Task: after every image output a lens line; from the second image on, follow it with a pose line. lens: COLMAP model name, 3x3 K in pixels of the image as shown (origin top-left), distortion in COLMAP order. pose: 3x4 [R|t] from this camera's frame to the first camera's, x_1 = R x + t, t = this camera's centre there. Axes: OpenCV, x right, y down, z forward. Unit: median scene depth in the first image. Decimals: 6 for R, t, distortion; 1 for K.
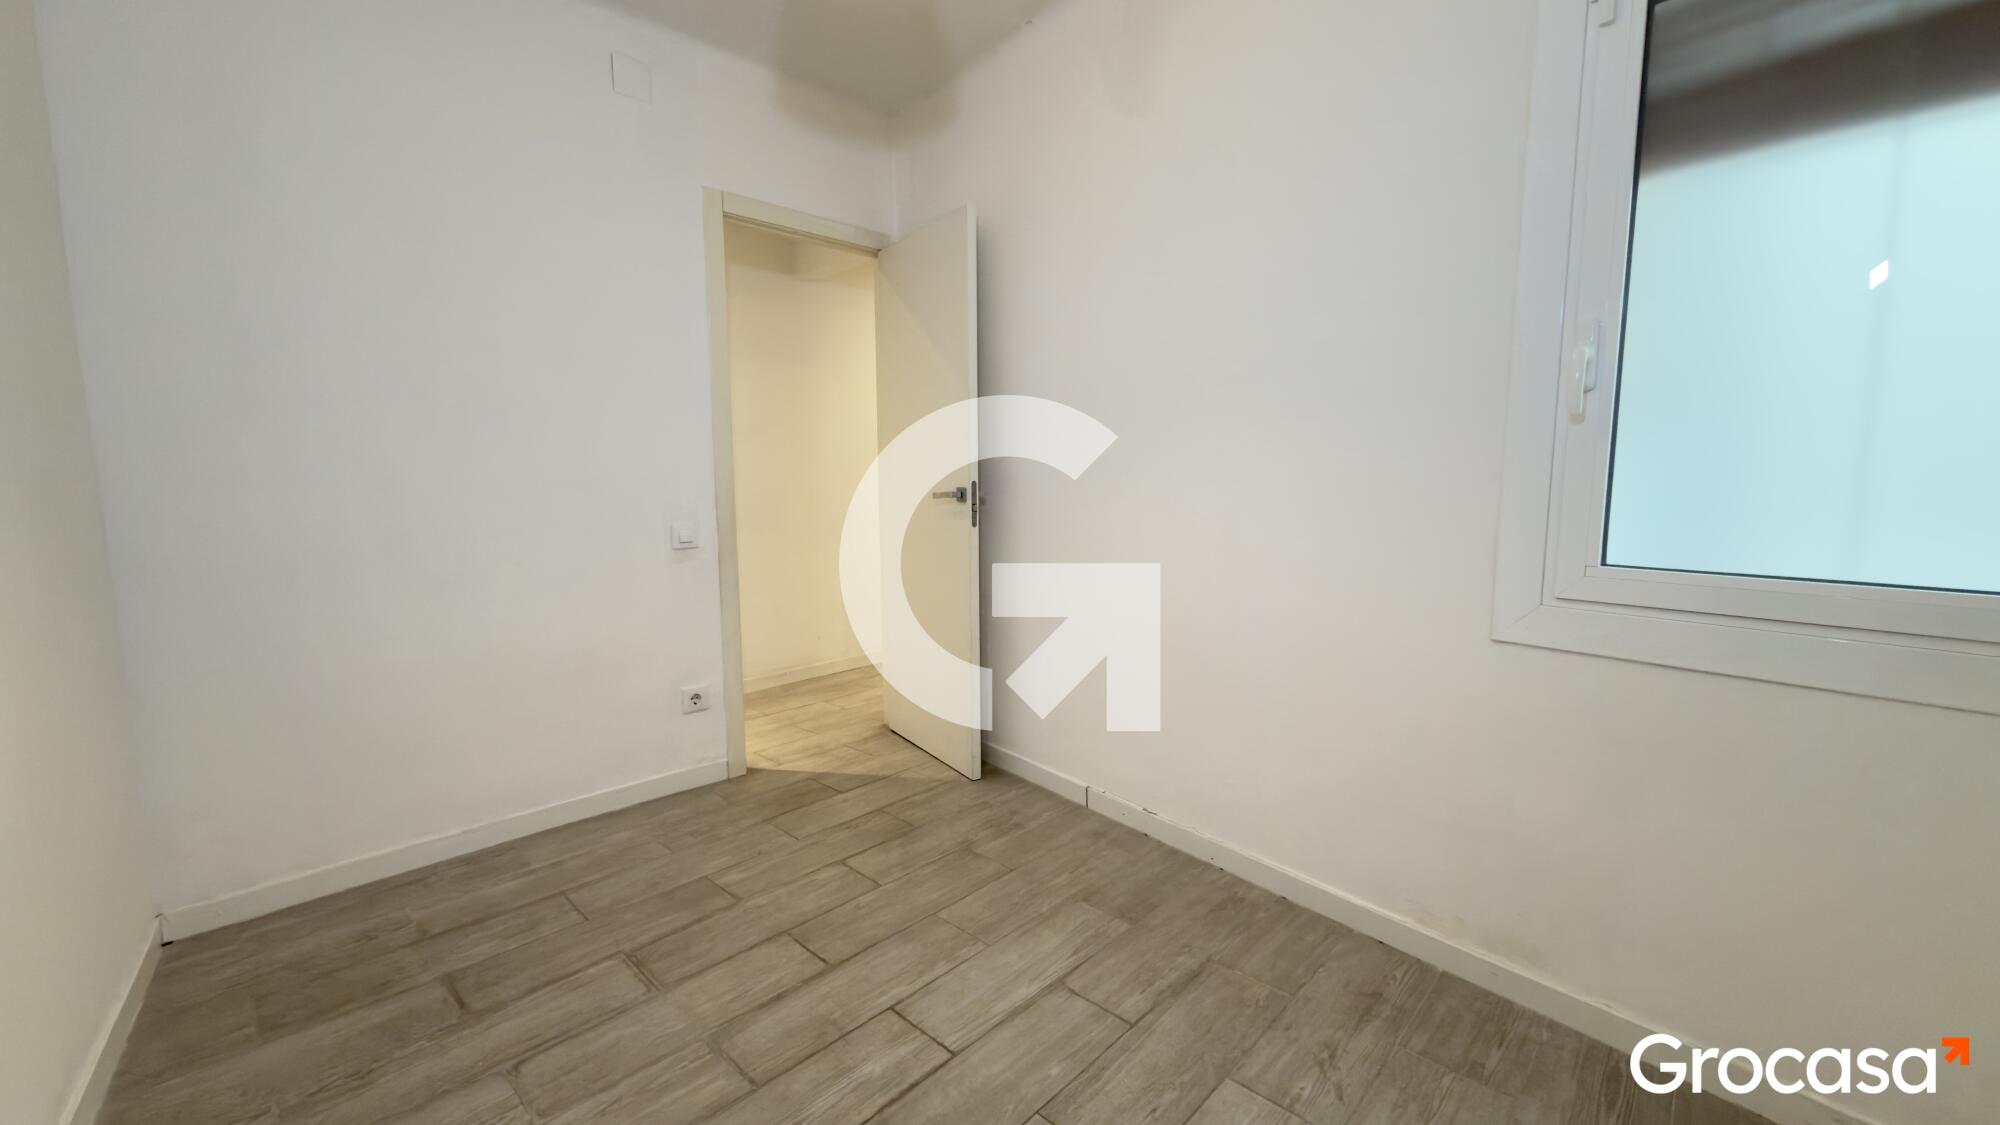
lens RADIAL K [[798.8, 0, 1000.5], [0, 798.8, 563.9], [0, 0, 1]] dist [0.001107, -0.000071]
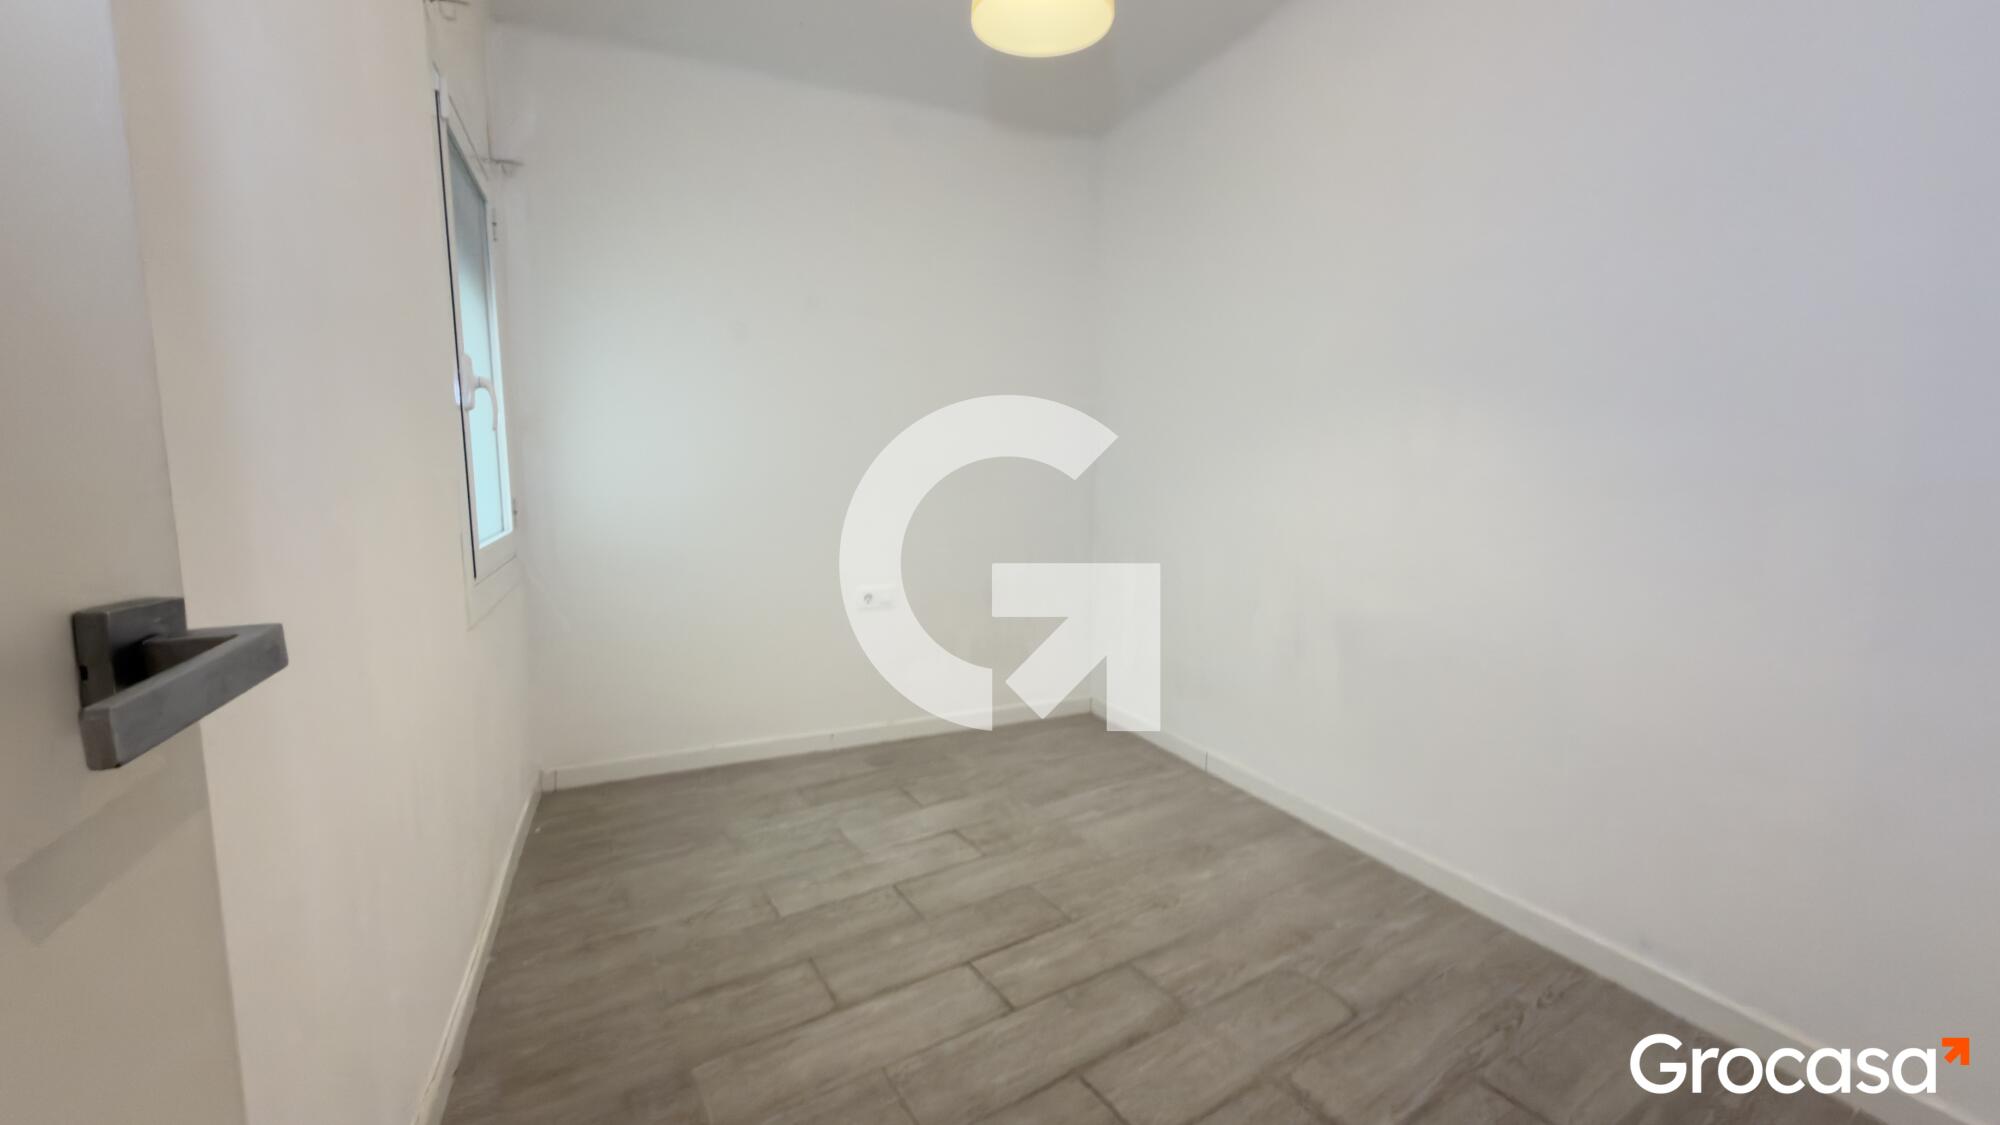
lens RADIAL K [[798.8, 0, 1000.5], [0, 798.8, 563.9], [0, 0, 1]] dist [0.001107, -0.000071]
pose [[-0.968346, -0.022116, 0.248629, -0.313000], [0.035608, 0.973640, 0.225293, -0.184802], [-0.247058, 0.227015, -0.942033, 1.595070]]
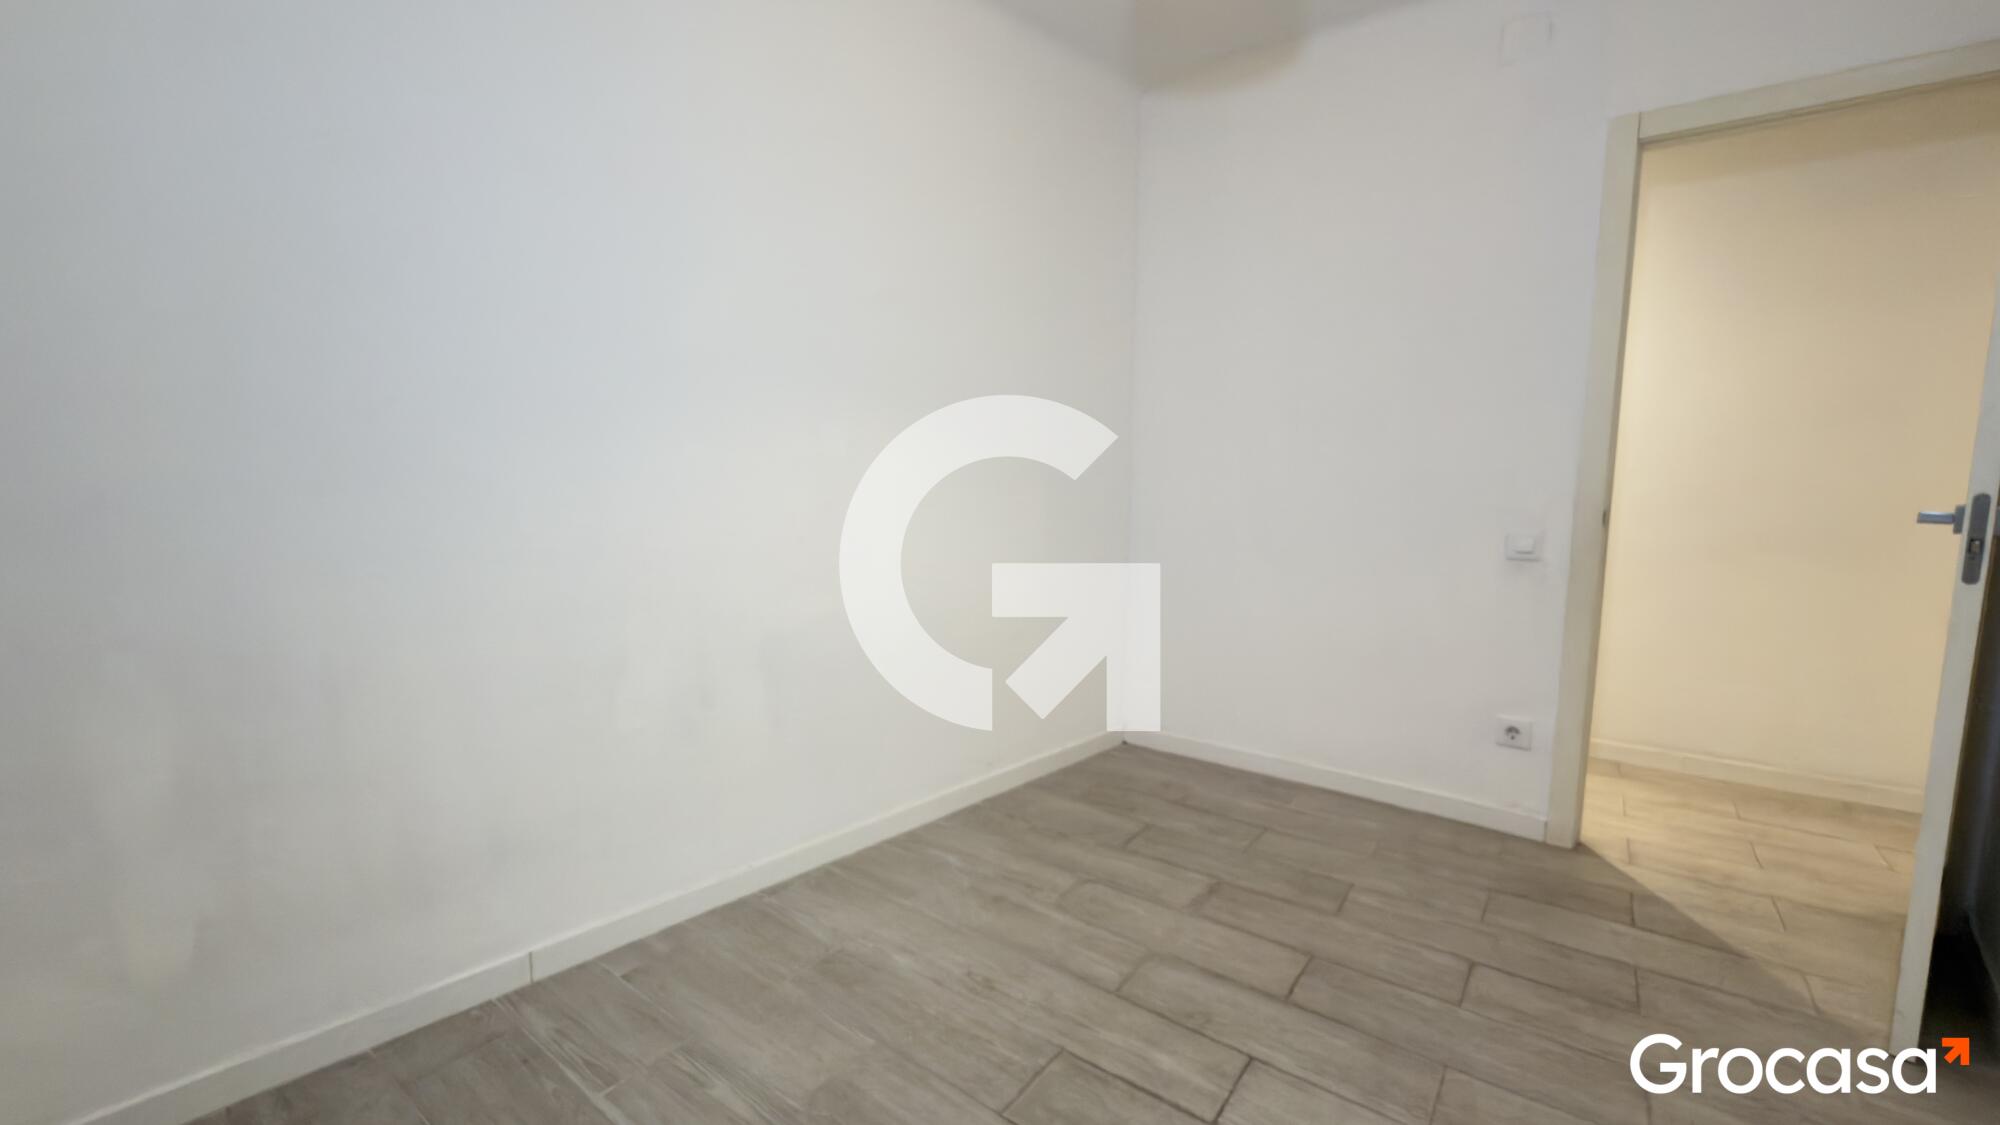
lens RADIAL K [[798.8, 0, 1000.5], [0, 798.8, 563.9], [0, 0, 1]] dist [0.001107, -0.000071]
pose [[0.110886, 0.117495, -0.986863, 0.584804], [-0.117824, 0.987538, 0.104336, -0.055527], [0.986824, 0.104707, 0.123348, 0.478149]]
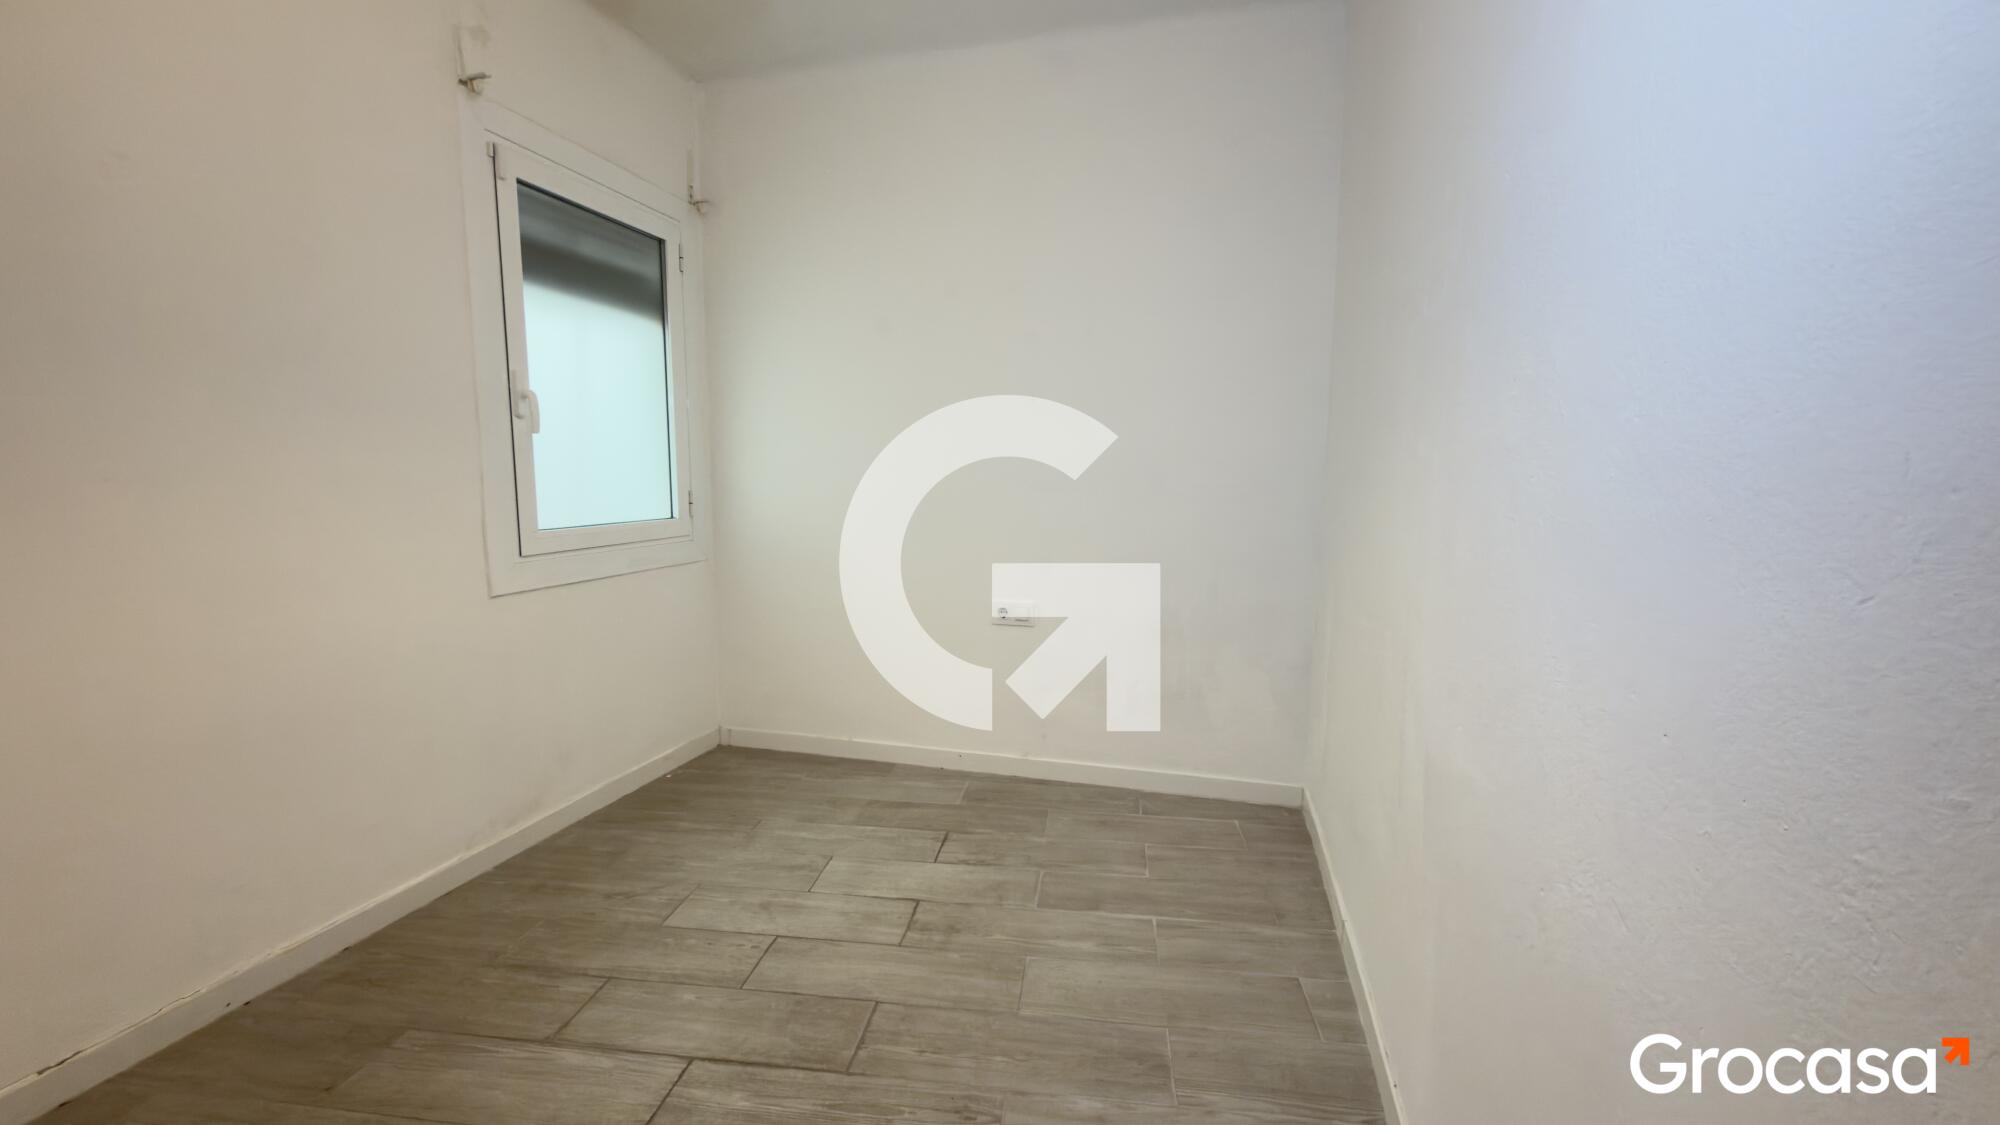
lens RADIAL K [[797.3, 0, 995.0], [0, 797.3, 563.9], [0, 0, 1]] dist [0.001674, 0.000052]
pose [[-0.583507, -0.093186, 0.806744, -0.822034], [0.093977, 0.978973, 0.181053, -0.105964], [-0.806652, 0.181461, -0.562480, 0.924633]]
